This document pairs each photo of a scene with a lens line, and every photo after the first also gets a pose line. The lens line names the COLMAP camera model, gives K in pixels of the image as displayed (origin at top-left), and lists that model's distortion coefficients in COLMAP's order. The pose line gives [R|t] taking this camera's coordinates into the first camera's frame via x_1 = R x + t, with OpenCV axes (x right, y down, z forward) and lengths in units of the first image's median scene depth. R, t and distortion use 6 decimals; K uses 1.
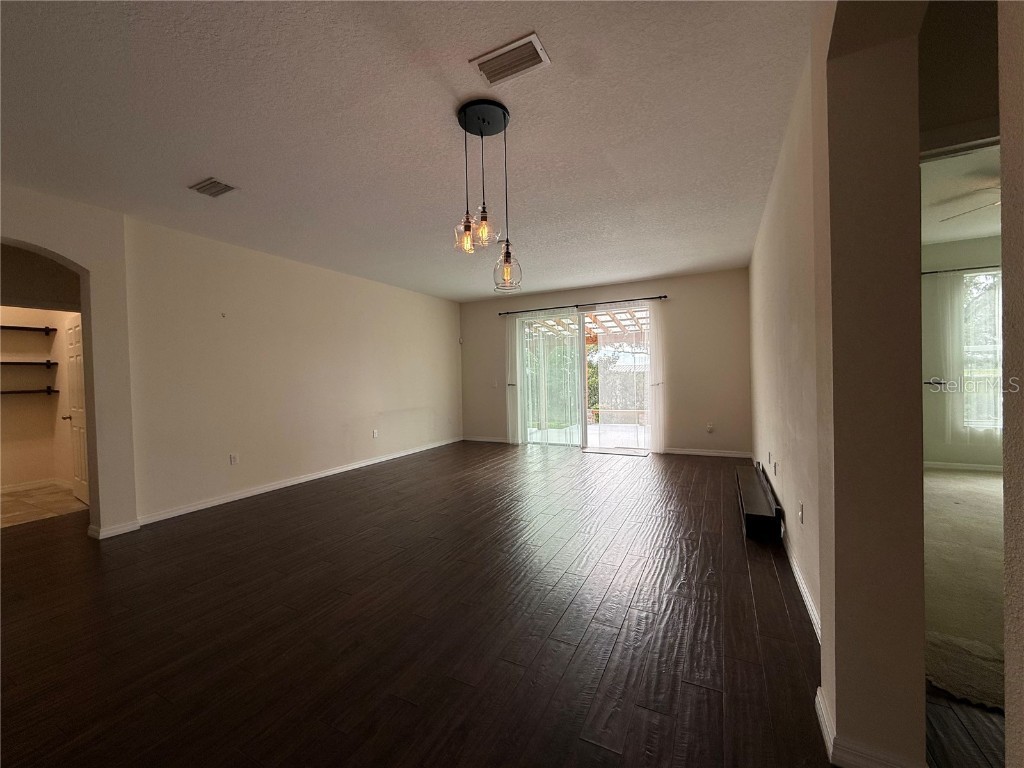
lens RADIAL K [[407.6, 0, 510.3], [0, 407.6, 383.9], [0, 0, 1]] dist [-0.000666, 0.000117]
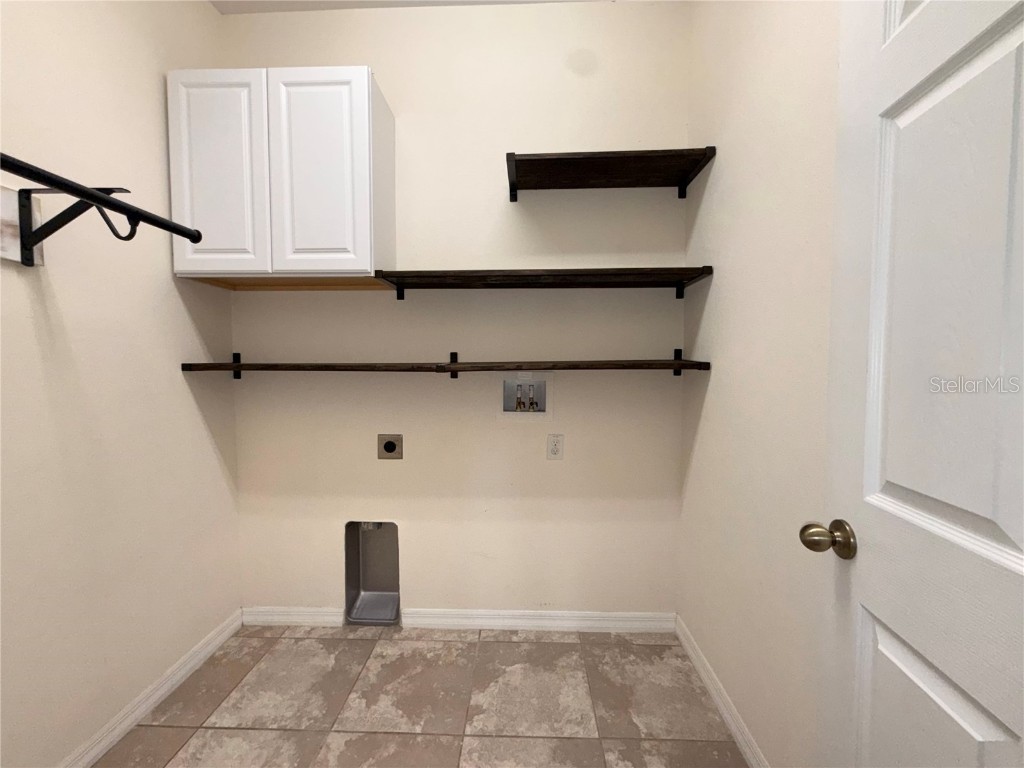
lens RADIAL K [[407.6, 0, 510.3], [0, 407.6, 383.9], [0, 0, 1]] dist [-0.000666, 0.000117]
pose [[0.901944, 0.002667, 0.431845, -1.663762], [-0.012194, 0.999740, 0.019294, 0.034715], [-0.431681, -0.022668, 0.901742, 0.910341]]
